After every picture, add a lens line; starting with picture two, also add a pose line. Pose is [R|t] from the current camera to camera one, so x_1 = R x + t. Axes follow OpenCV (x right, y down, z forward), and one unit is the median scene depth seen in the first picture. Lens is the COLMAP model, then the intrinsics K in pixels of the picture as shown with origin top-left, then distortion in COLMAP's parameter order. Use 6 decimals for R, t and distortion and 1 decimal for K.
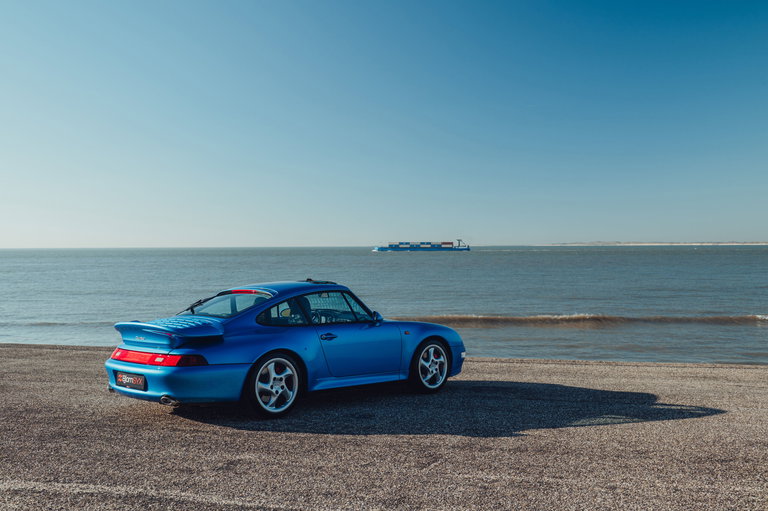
lens RADIAL K [[774.6, 0, 383.7], [0, 774.6, 255.0], [0, 0, 1]] dist [0.010565, 0.000000]
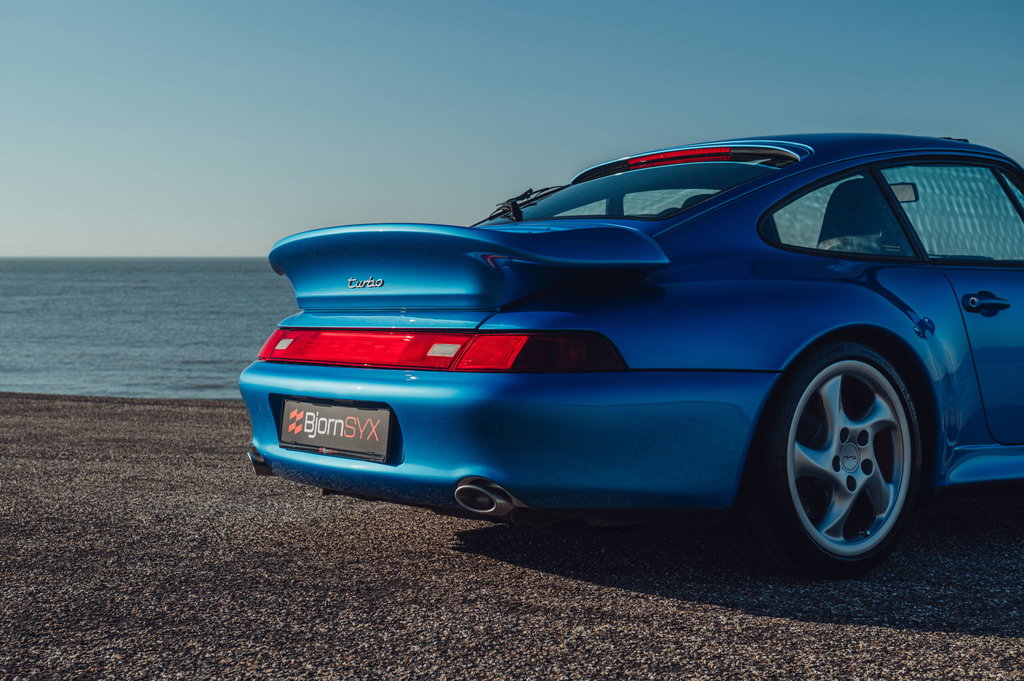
lens RADIAL K [[1472.5, 0, 511.8], [0, 1472.5, 340.1], [0, 0, 1]] dist [0.043996, 0.000000]
pose [[0.992900, 0.011035, -0.118437, -0.196007], [-0.005884, 0.999025, 0.043755, 0.104306], [0.118804, -0.042747, 0.991997, 0.468849]]
